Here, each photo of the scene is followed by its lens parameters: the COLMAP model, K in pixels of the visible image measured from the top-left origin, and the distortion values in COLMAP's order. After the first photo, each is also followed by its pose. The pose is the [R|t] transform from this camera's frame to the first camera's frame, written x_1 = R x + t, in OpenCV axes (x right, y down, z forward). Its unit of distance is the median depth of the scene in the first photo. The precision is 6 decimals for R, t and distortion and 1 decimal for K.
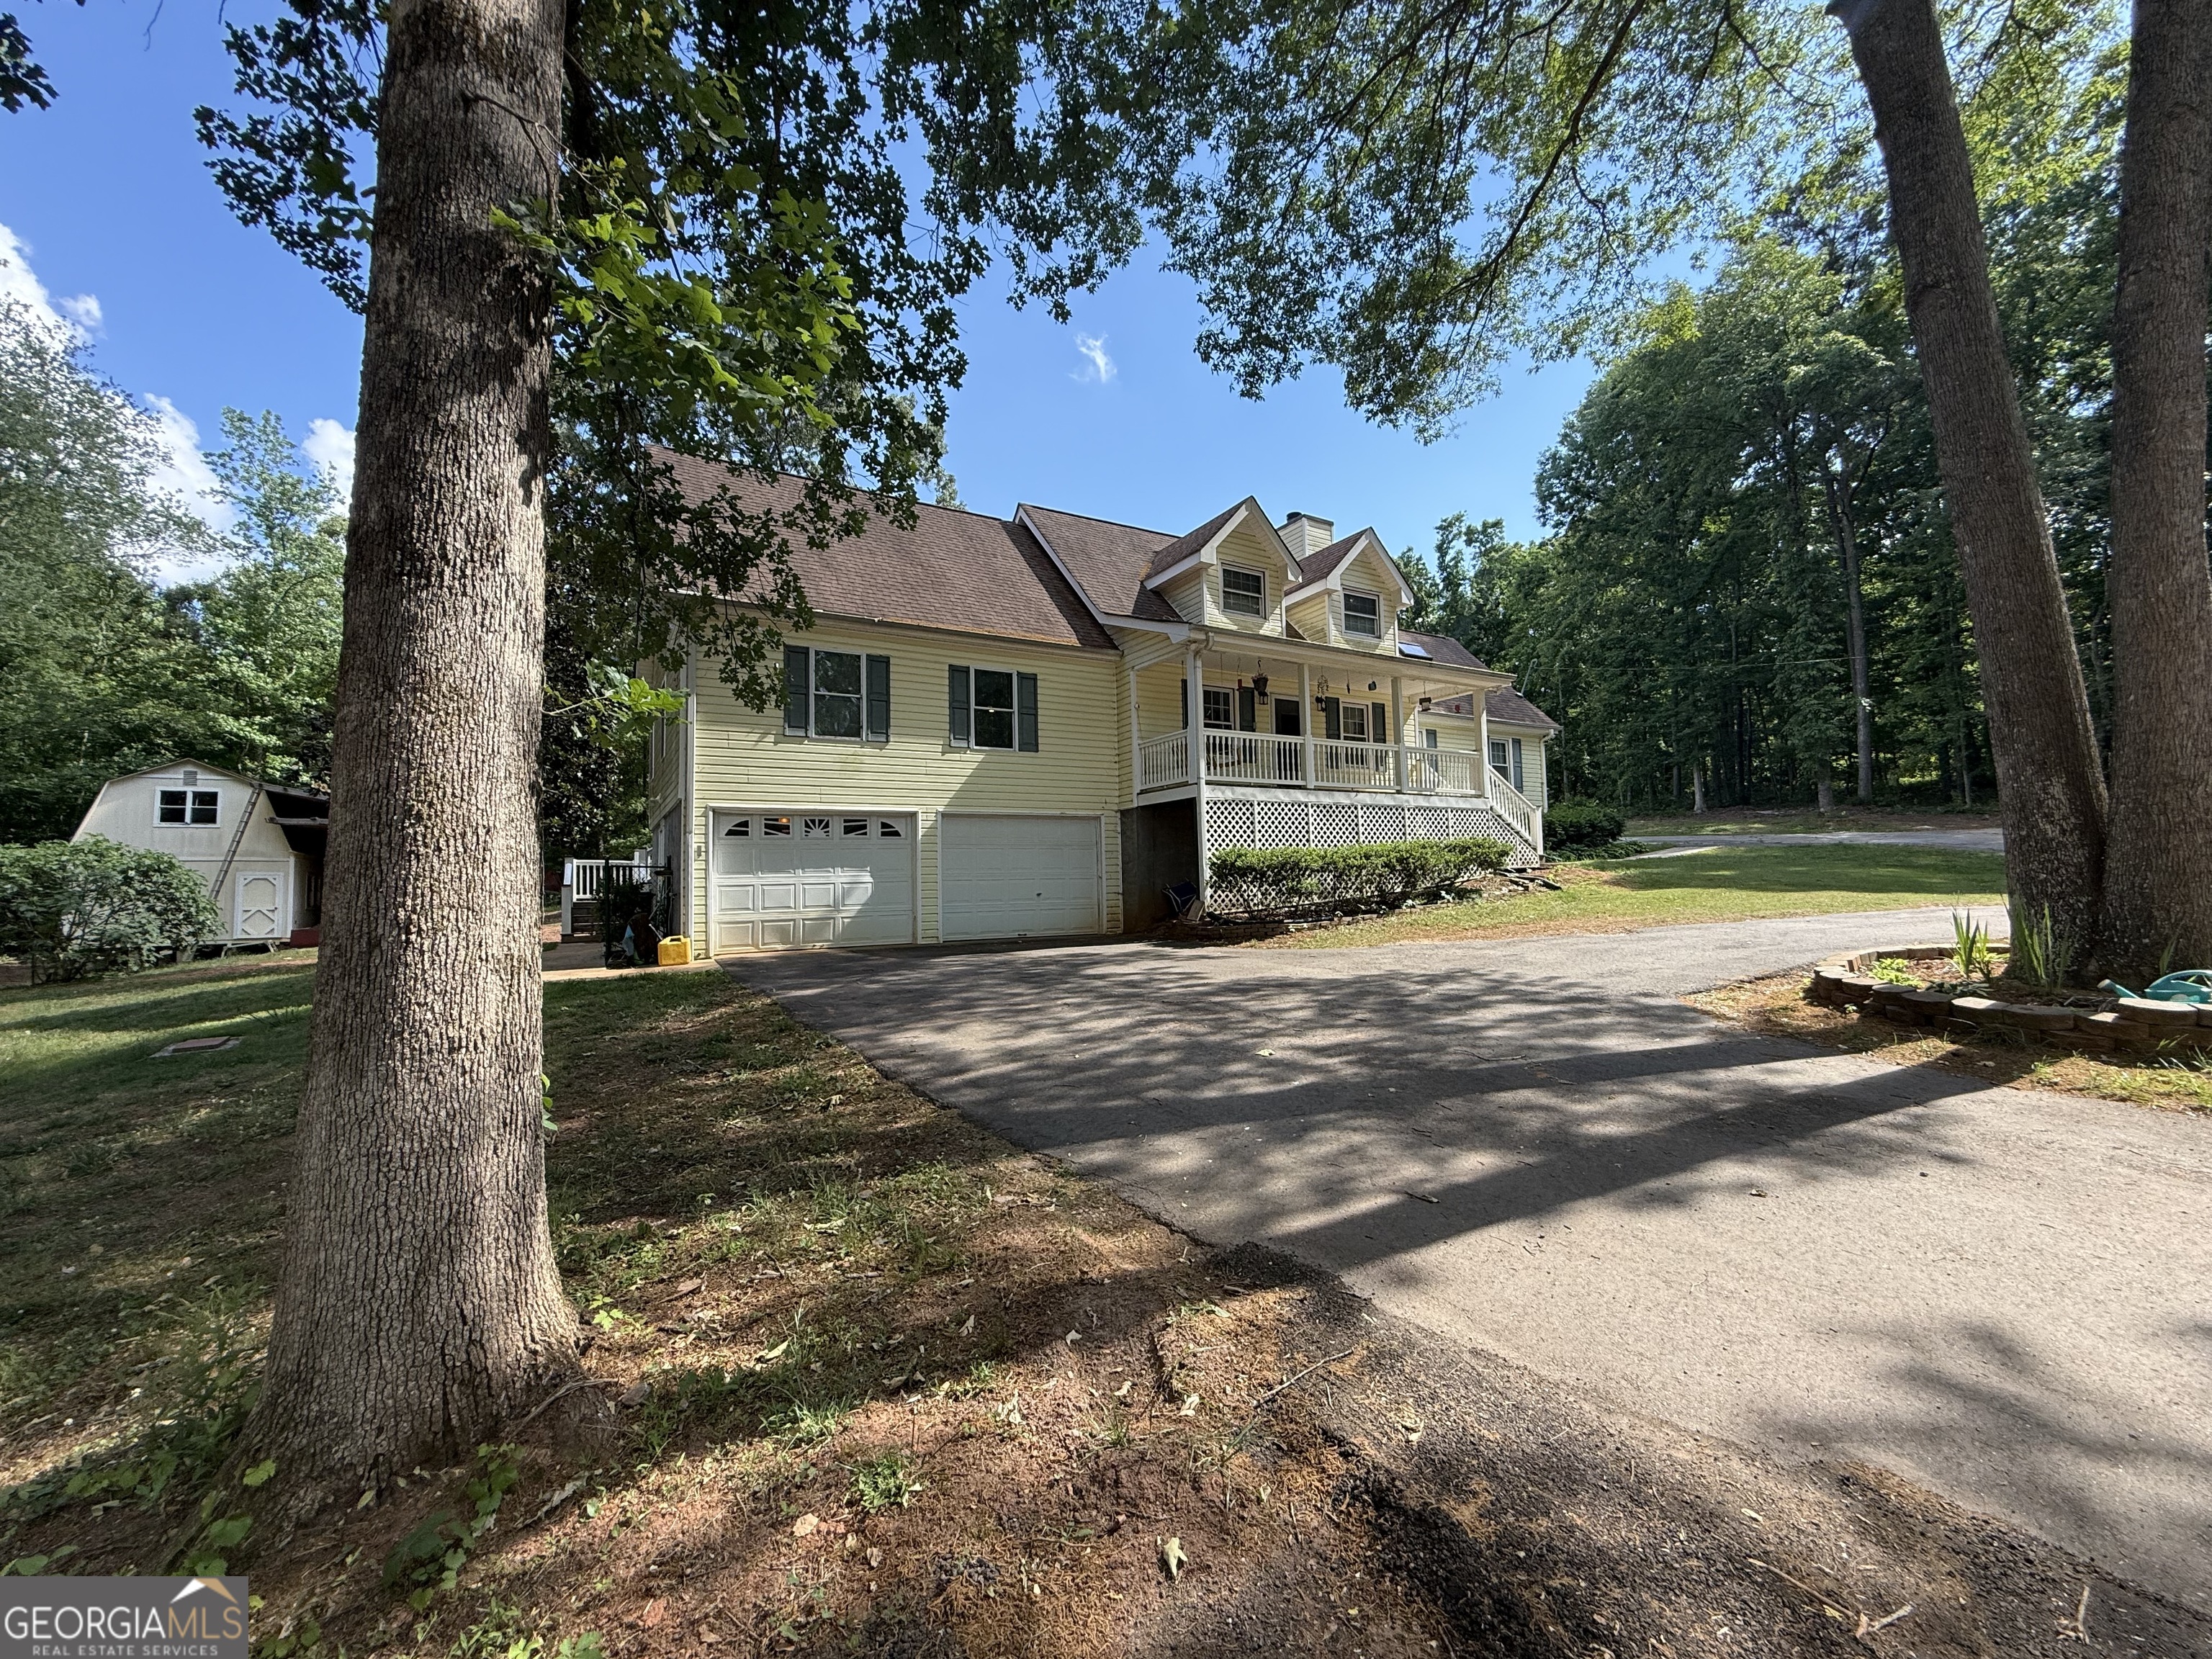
lens RADIAL K [[885.0, 0, 1105.8], [0, 885.0, 832.6], [0, 0, 1]] dist [-0.000259, 0.000472]
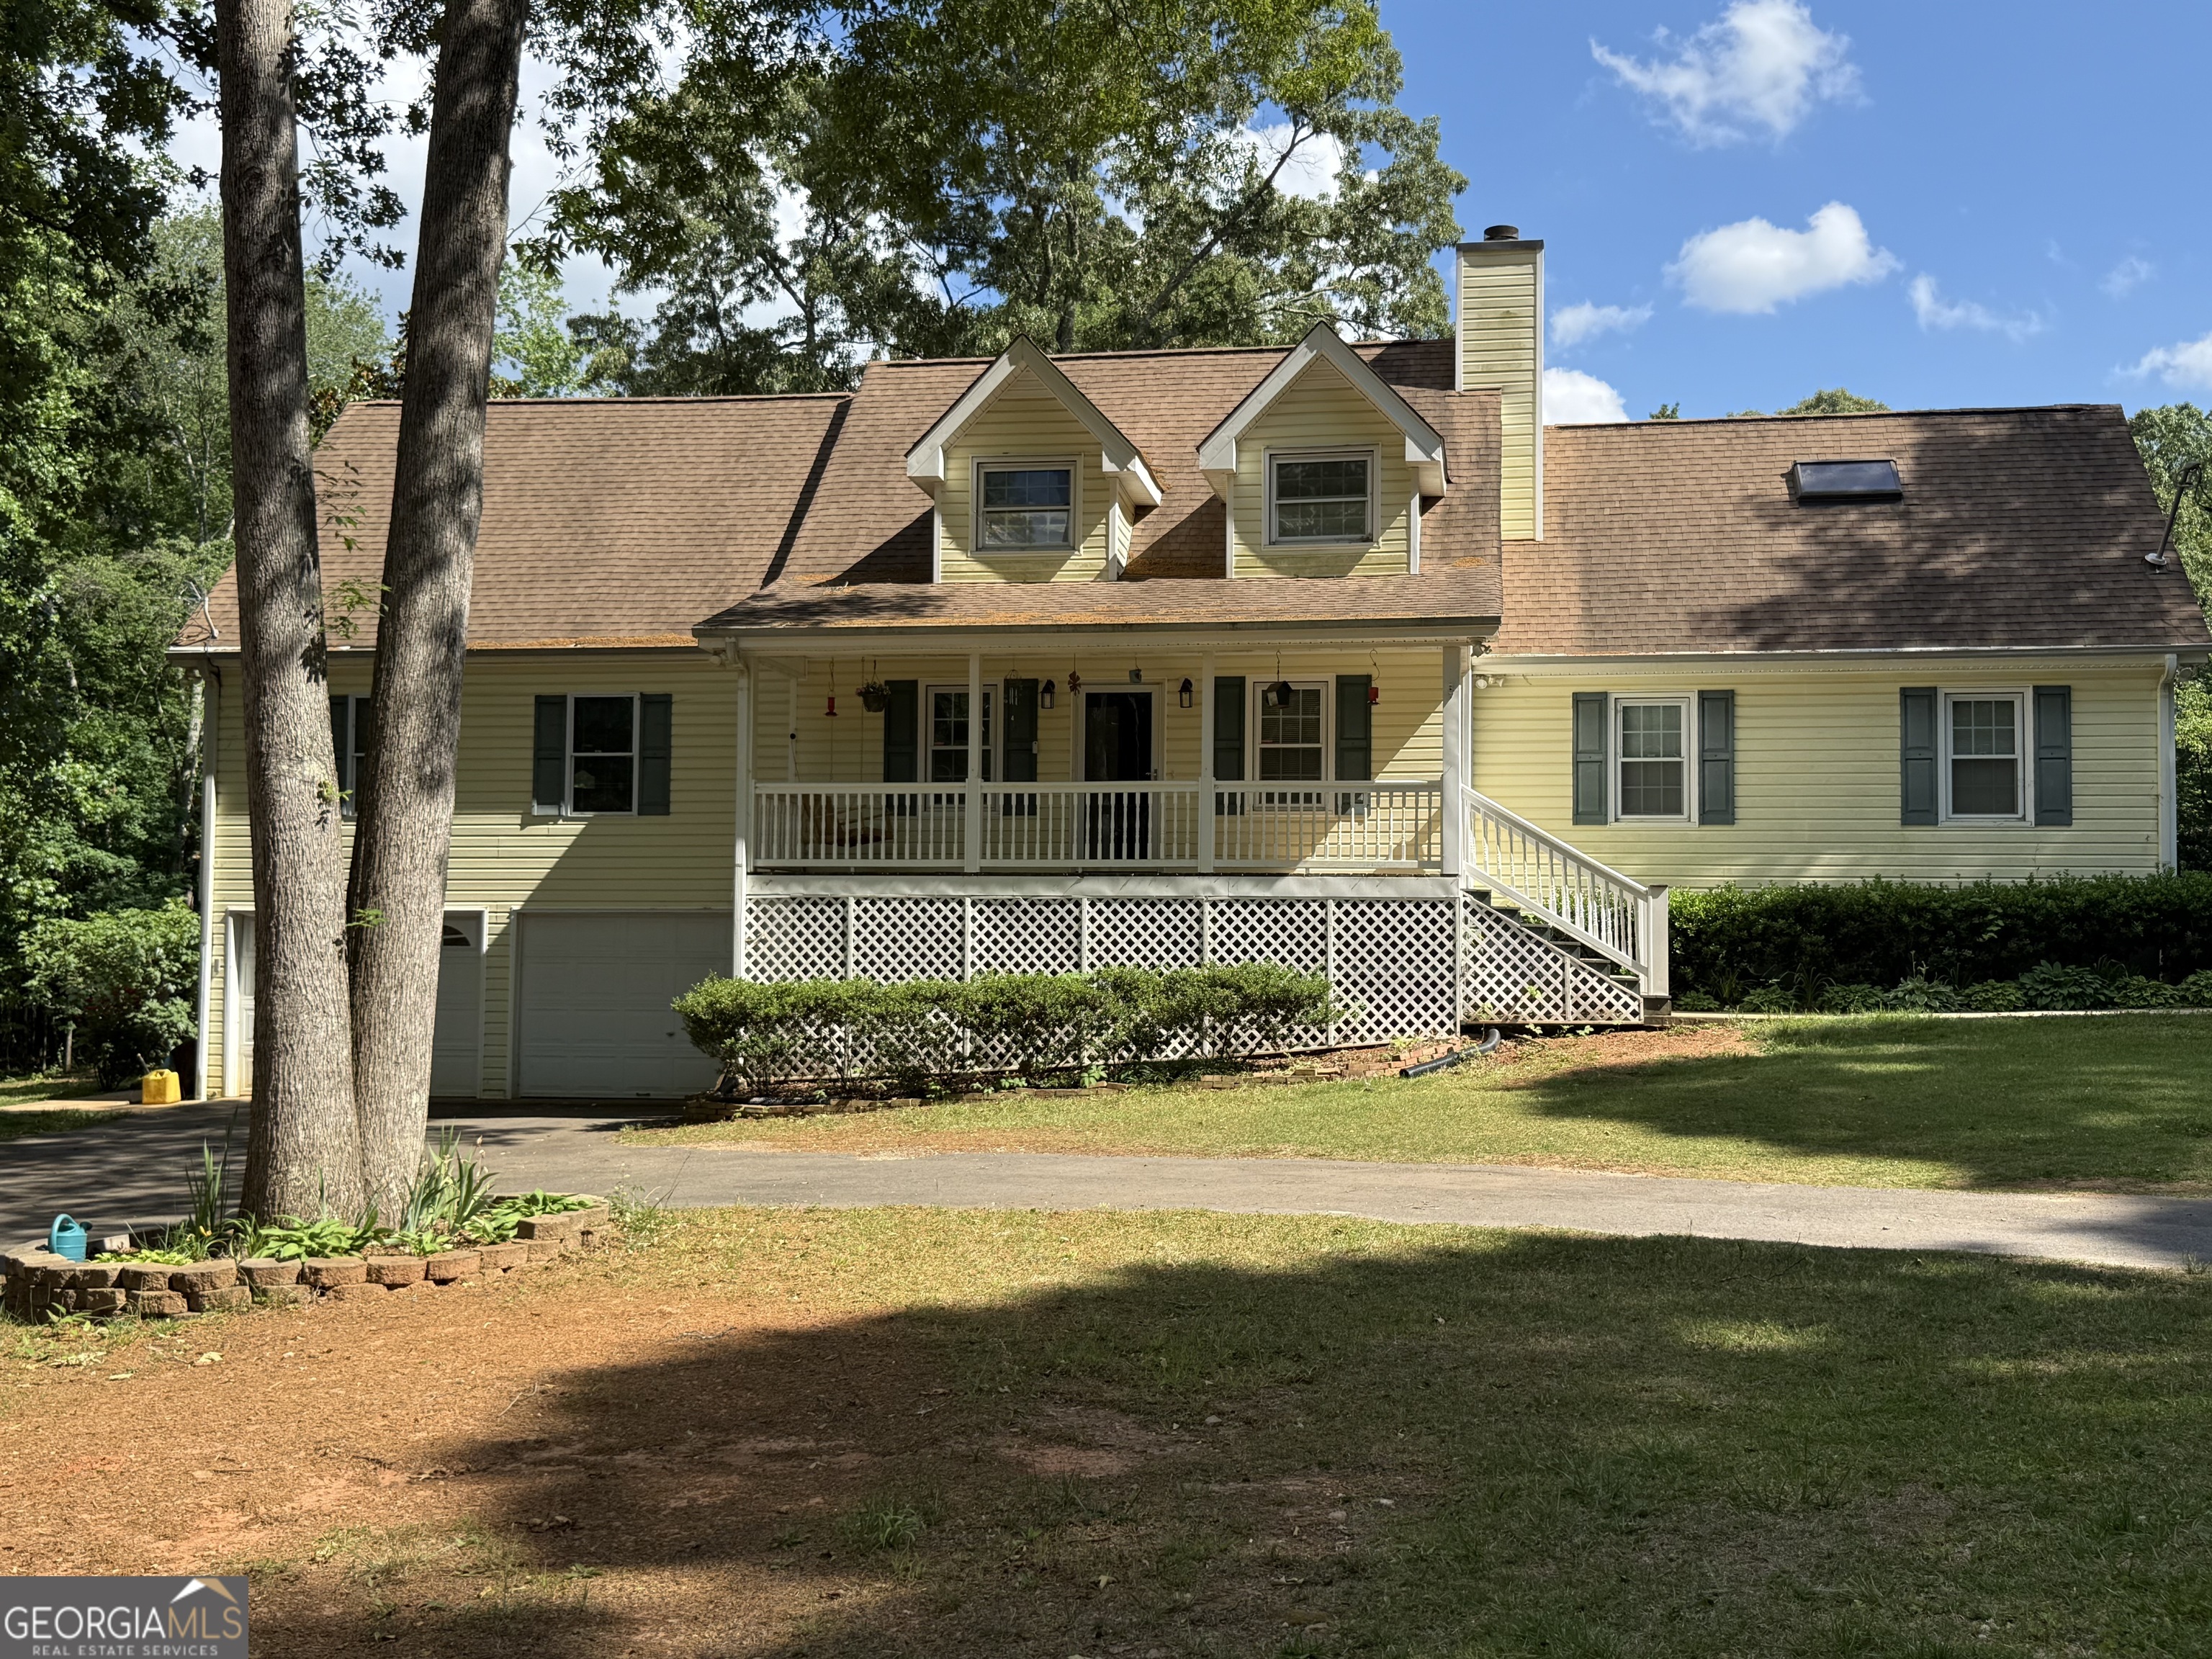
lens RADIAL K [[2200.4, 0, 1097.3], [0, 2200.4, 902.4], [0, 0, 1]] dist [0.013355, -0.018356]
pose [[0.777524, 0.010748, -0.628762, 1.202636], [0.012113, 0.999412, 0.032063, -0.076317], [0.628737, -0.032546, 0.776937, -0.059332]]
